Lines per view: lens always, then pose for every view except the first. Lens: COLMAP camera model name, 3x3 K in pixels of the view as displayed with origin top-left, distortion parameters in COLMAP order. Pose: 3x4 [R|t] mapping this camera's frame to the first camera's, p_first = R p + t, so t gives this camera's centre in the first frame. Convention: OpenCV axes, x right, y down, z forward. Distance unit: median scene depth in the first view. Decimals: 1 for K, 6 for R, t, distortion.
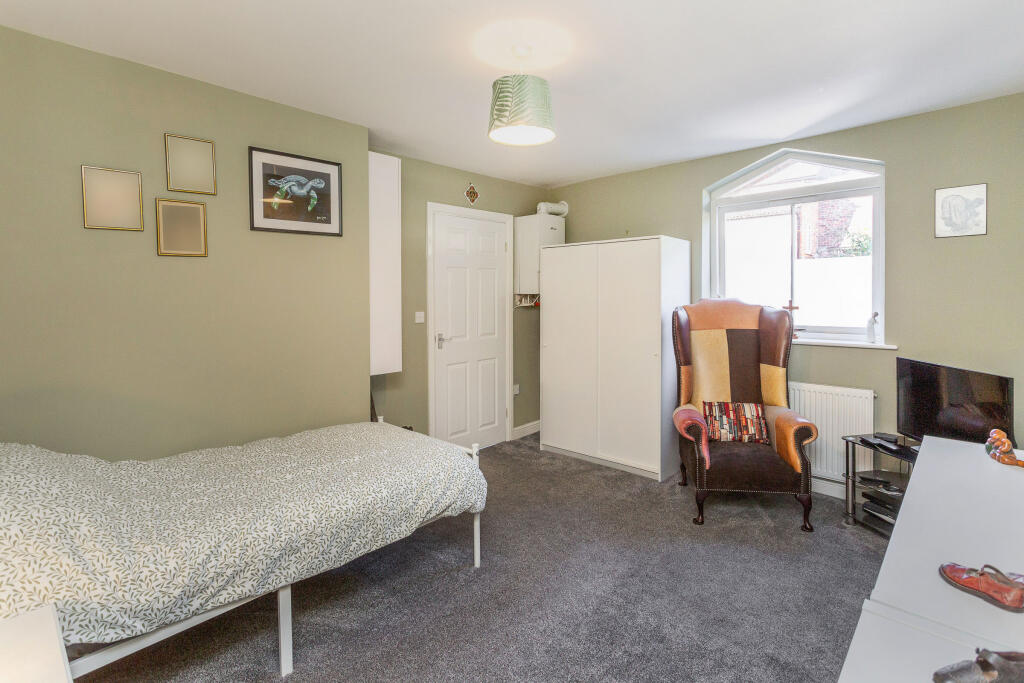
lens RADIAL K [[494.1, 0, 511.7], [0, 494.1, 310.4], [0, 0, 1]] dist [0.000605, 0.000079]
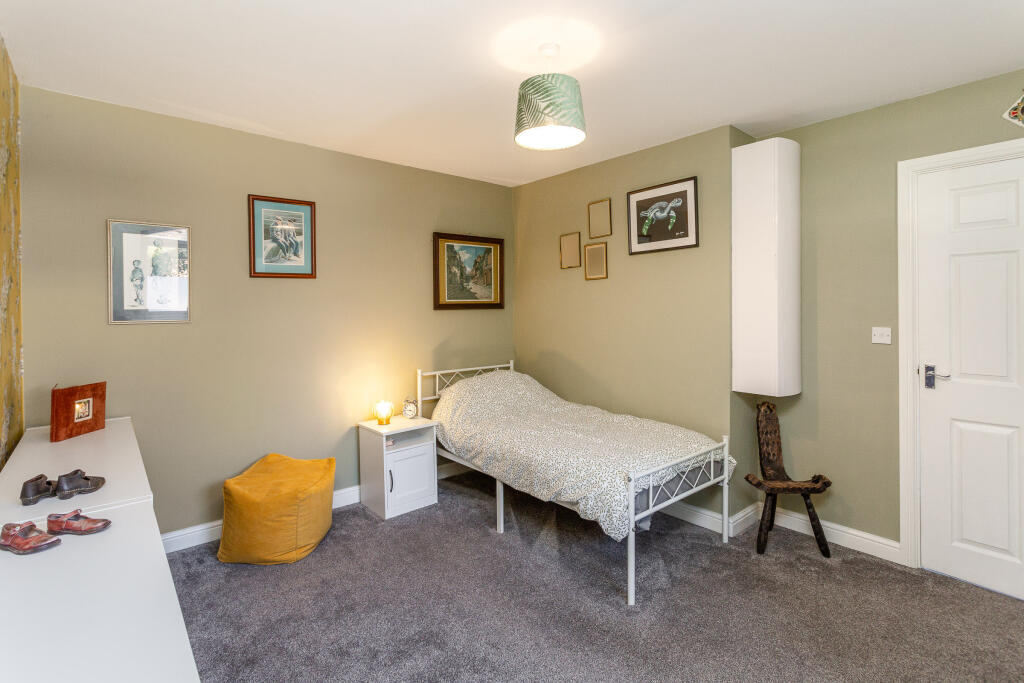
lens RADIAL K [[494.1, 0, 511.7], [0, 494.1, 310.4], [0, 0, 1]] dist [0.000605, 0.000079]
pose [[-0.120148, 0.019840, -0.992558, 0.759462], [-0.019513, 0.999560, 0.022343, -0.035364], [0.992564, 0.022053, -0.119708, 0.783006]]
